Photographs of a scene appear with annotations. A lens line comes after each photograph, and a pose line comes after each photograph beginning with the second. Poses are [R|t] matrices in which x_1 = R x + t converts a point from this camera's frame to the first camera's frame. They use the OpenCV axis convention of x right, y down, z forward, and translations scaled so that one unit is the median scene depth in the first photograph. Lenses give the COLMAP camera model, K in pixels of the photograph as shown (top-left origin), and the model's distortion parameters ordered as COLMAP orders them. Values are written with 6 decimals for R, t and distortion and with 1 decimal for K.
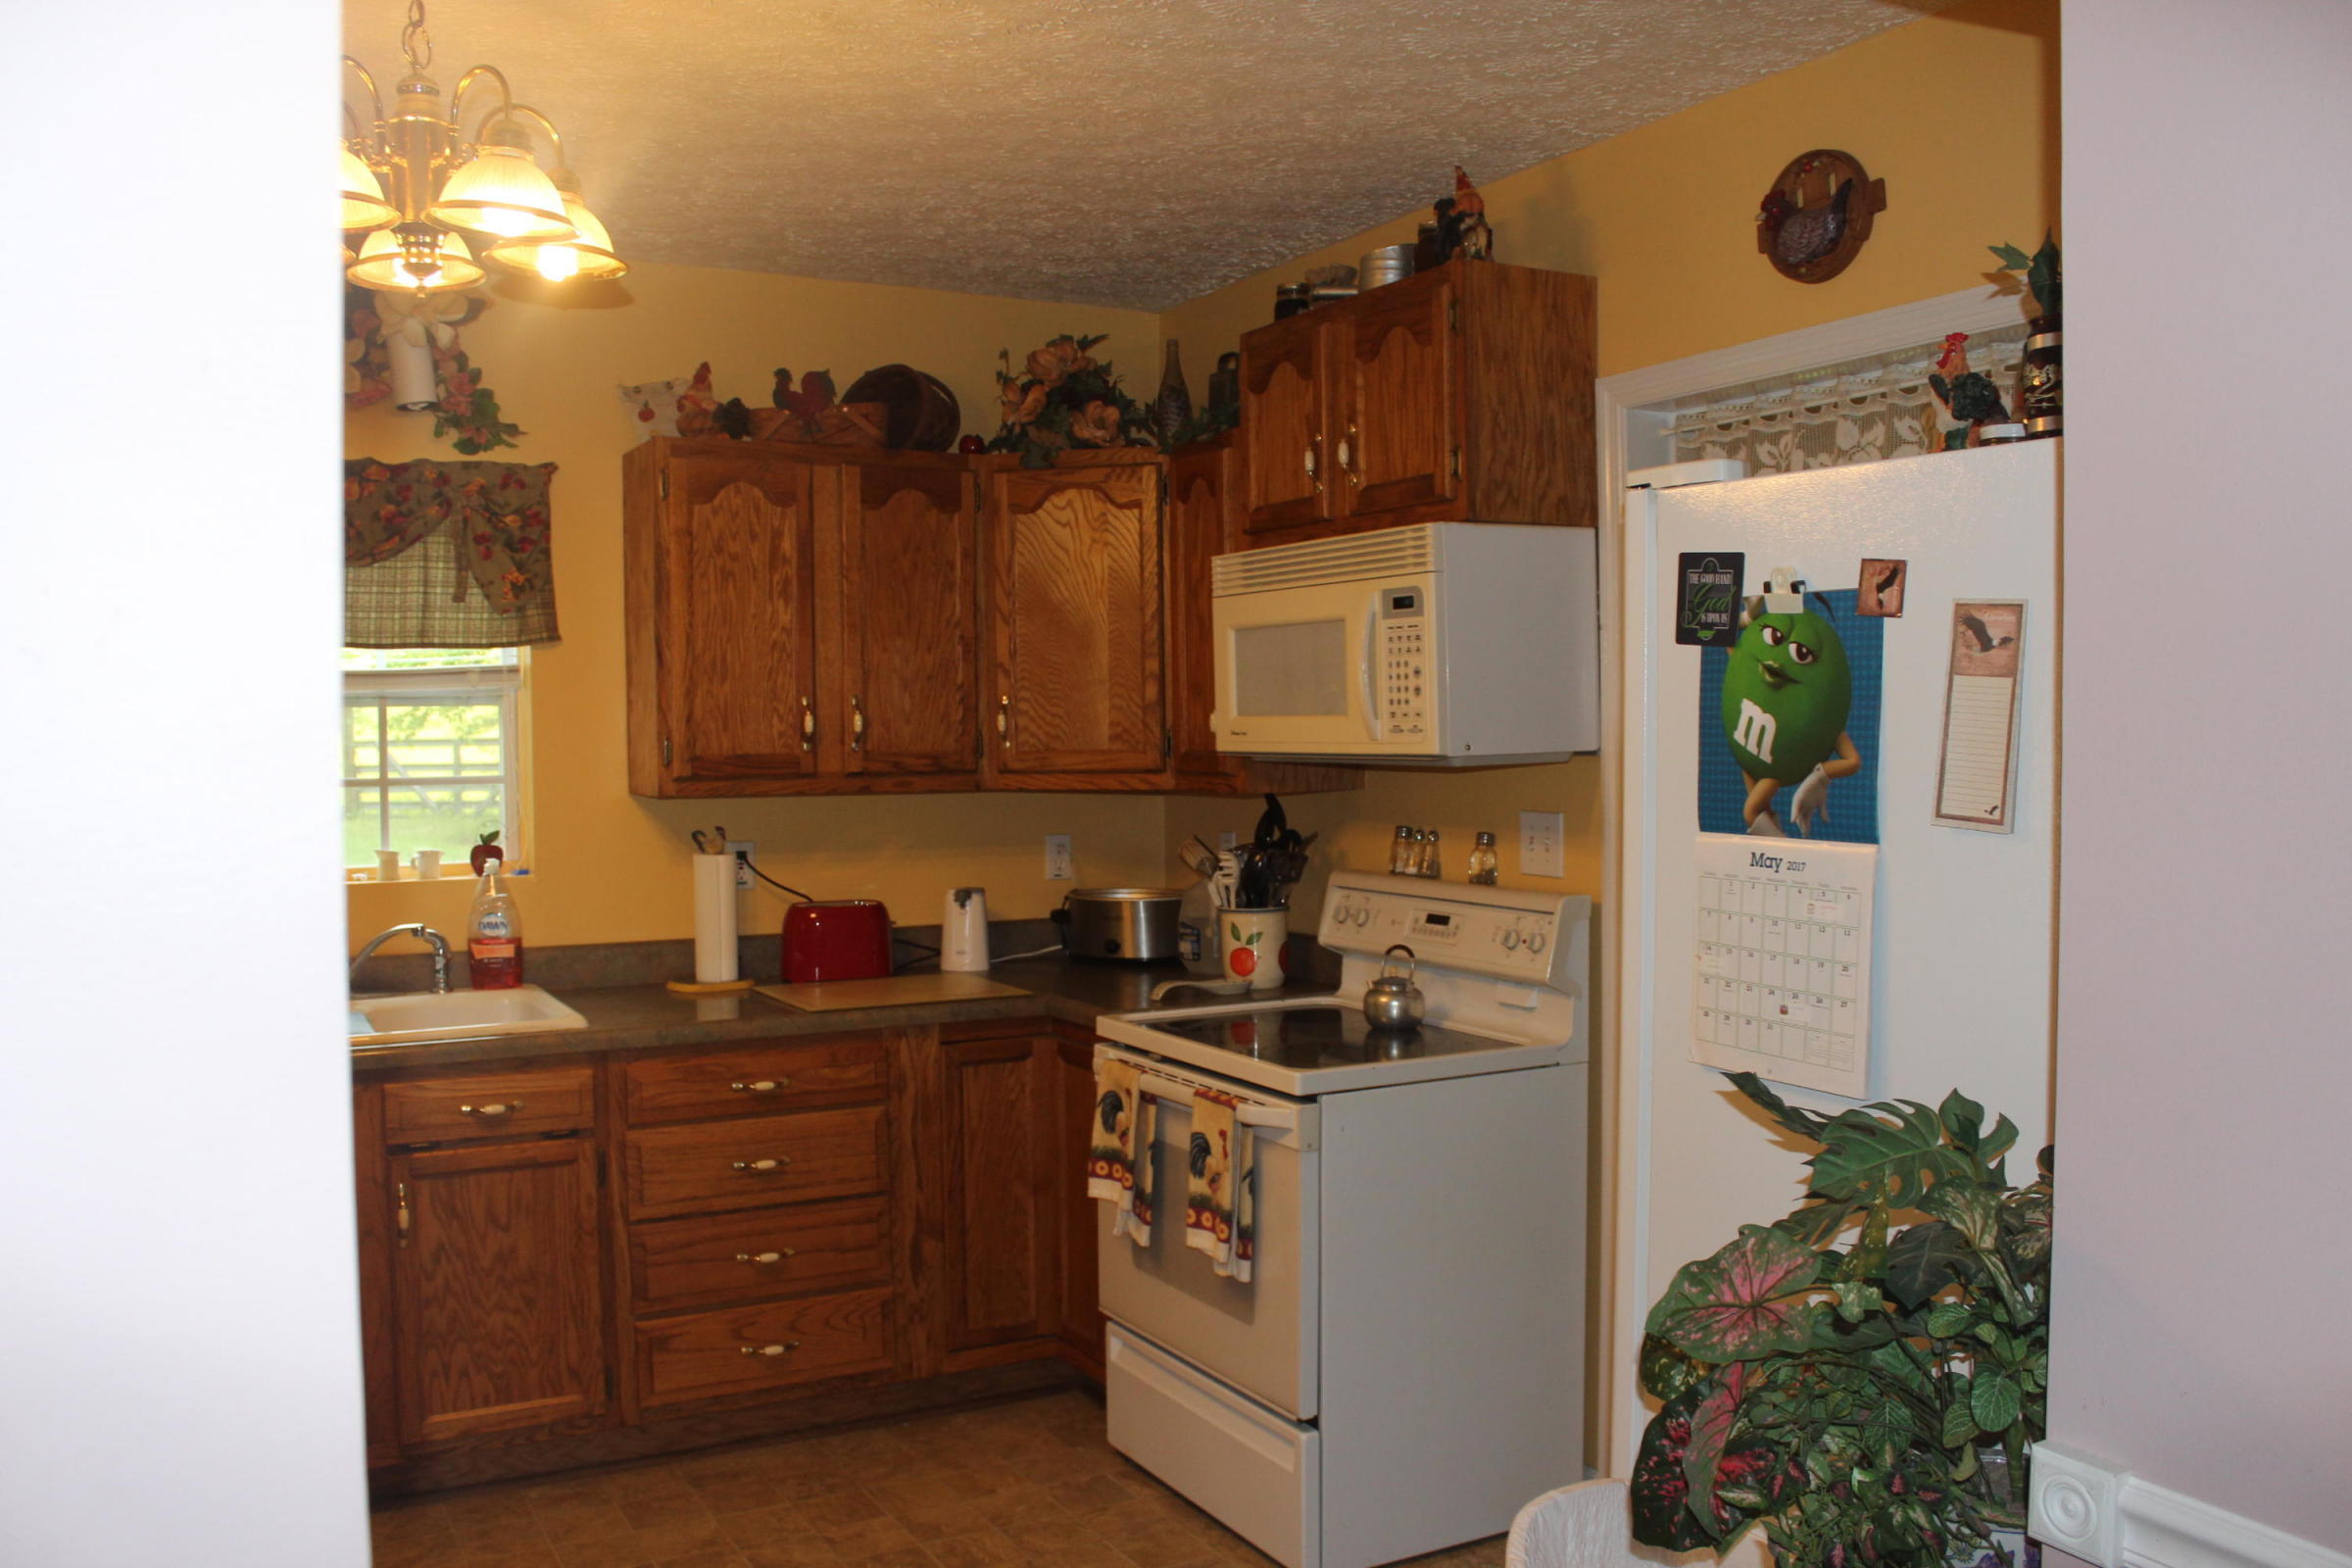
lens RADIAL K [[1972.4, 0, 1151.7], [0, 1972.4, 807.0], [0, 0, 1]] dist [-0.140126, 0.110801]
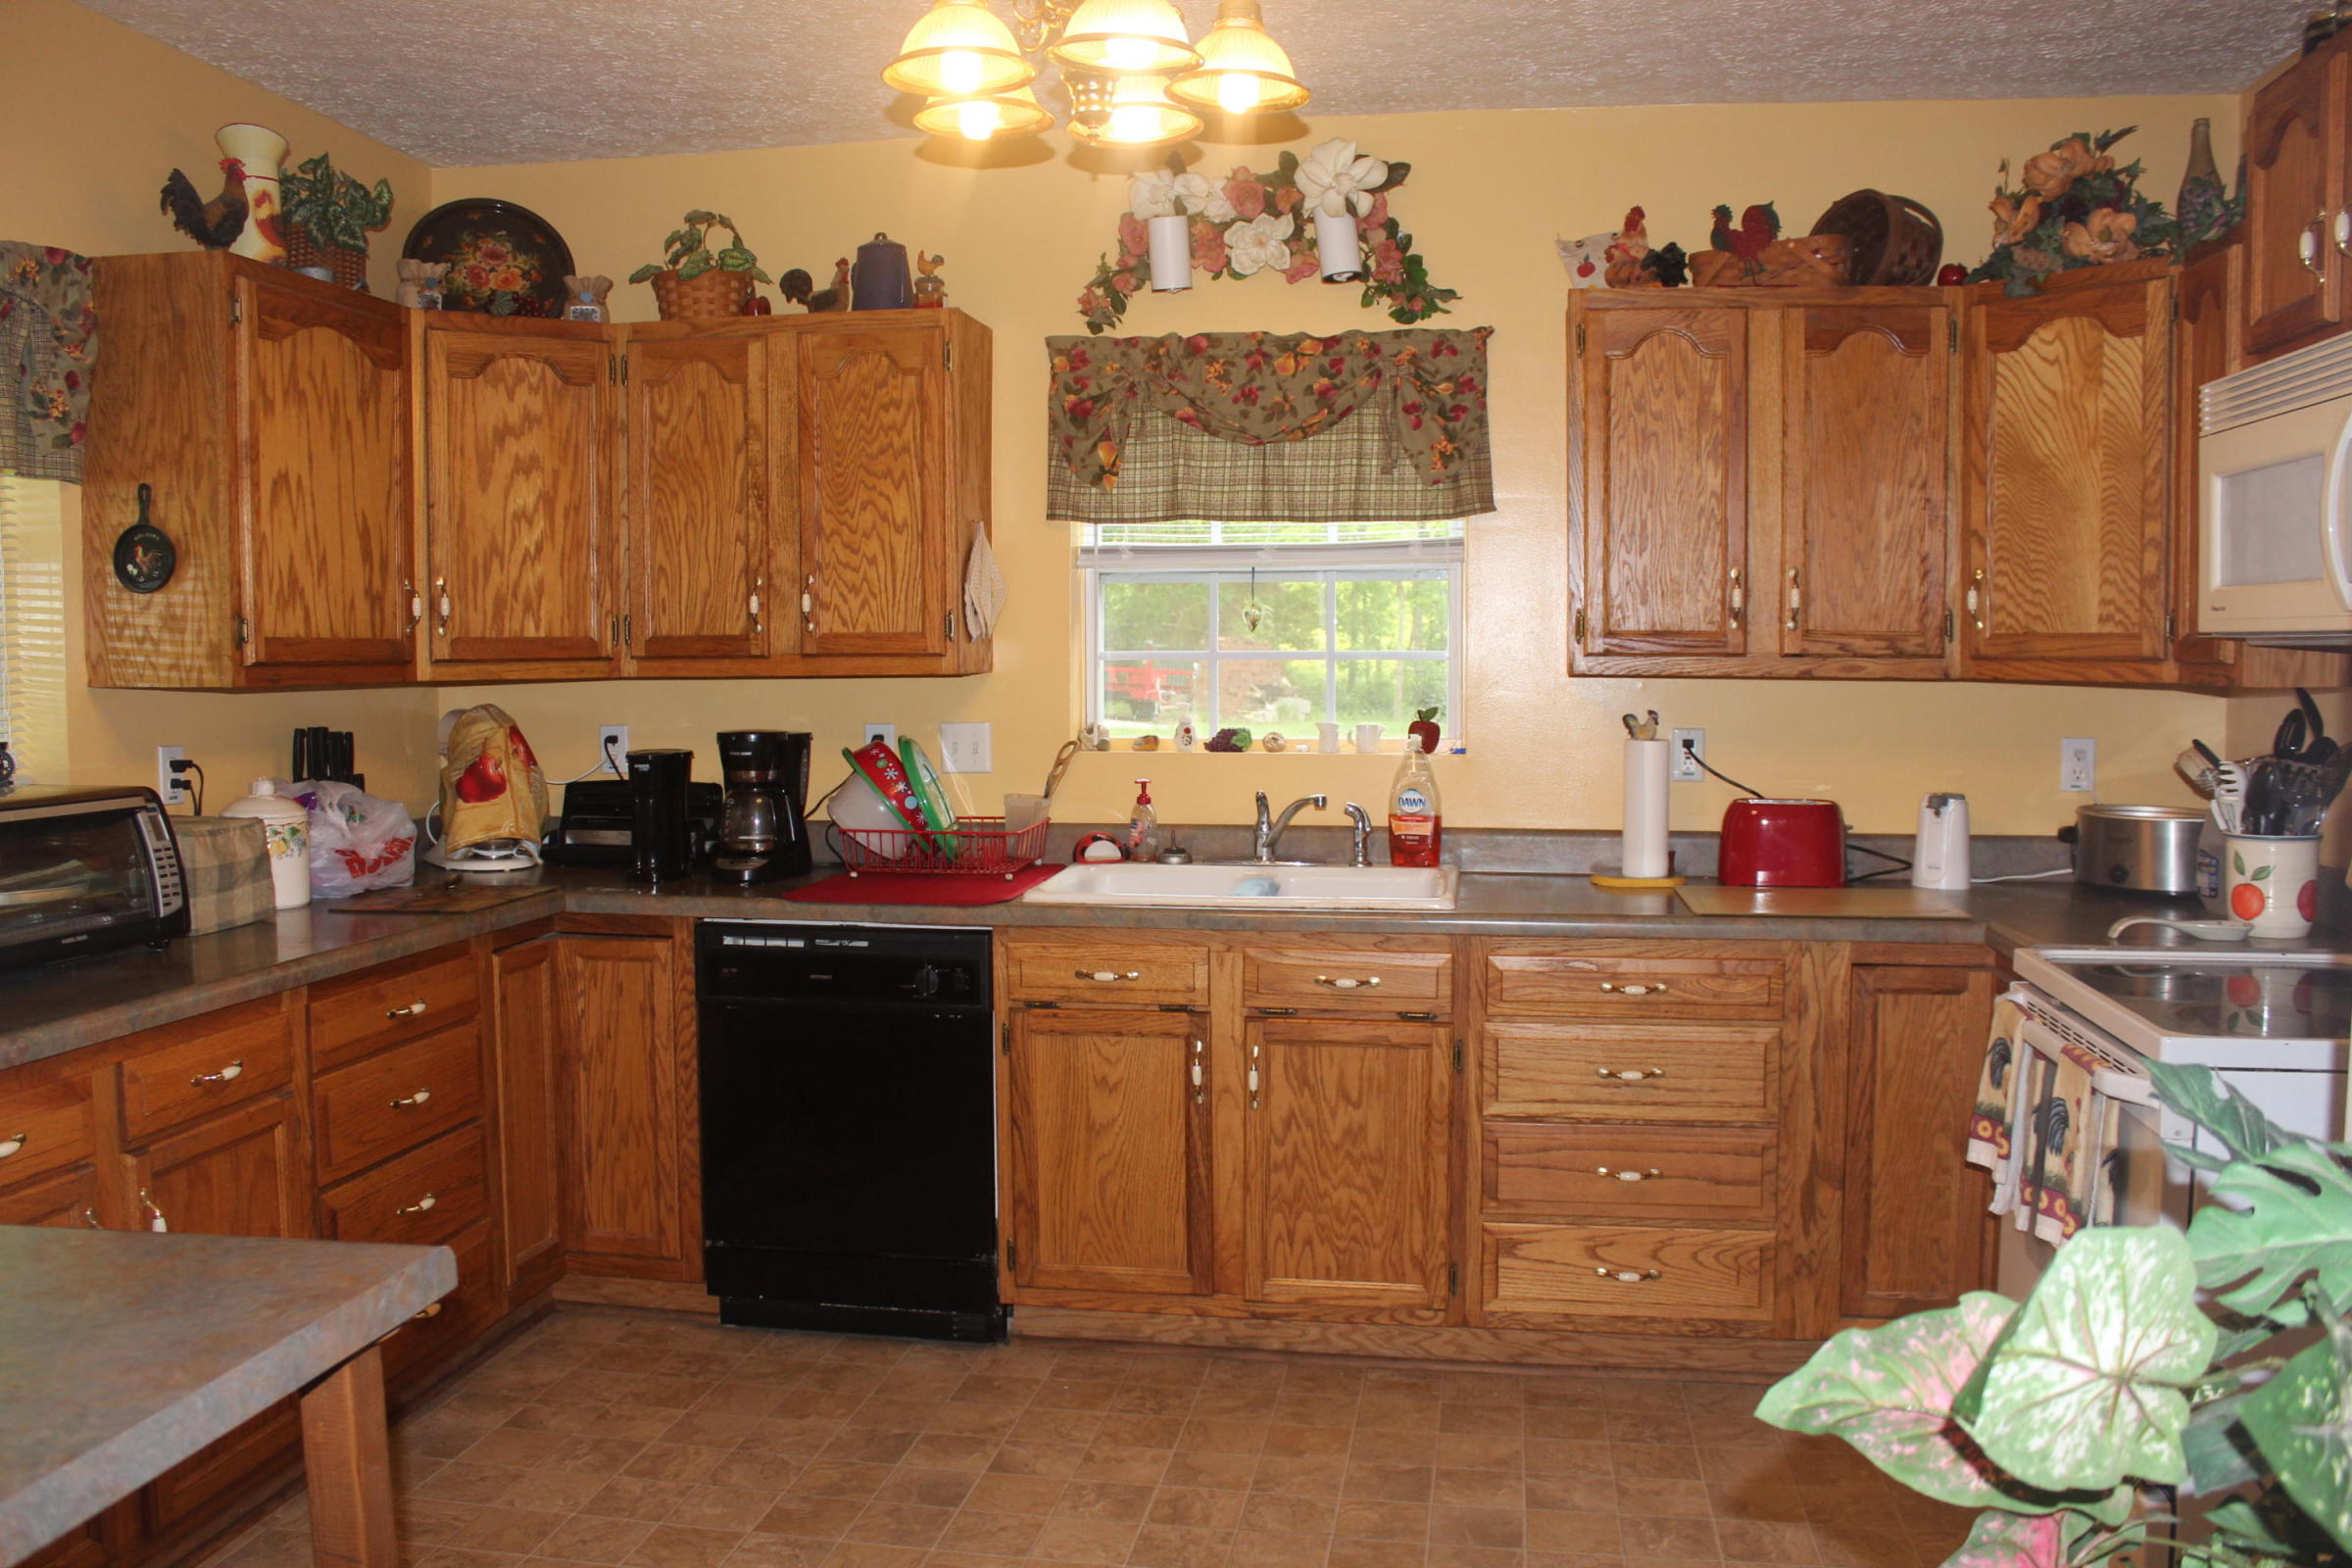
lens RADIAL K [[1972.4, 0, 1163.9], [0, 1972.4, 794.3], [0, 0, 1]] dist [-0.140126, 0.110801]
pose [[0.795351, 0.055506, -0.603603, 0.163920], [-0.031180, 0.998227, 0.050710, 0.010456], [0.605347, -0.021512, 0.795671, 0.129535]]
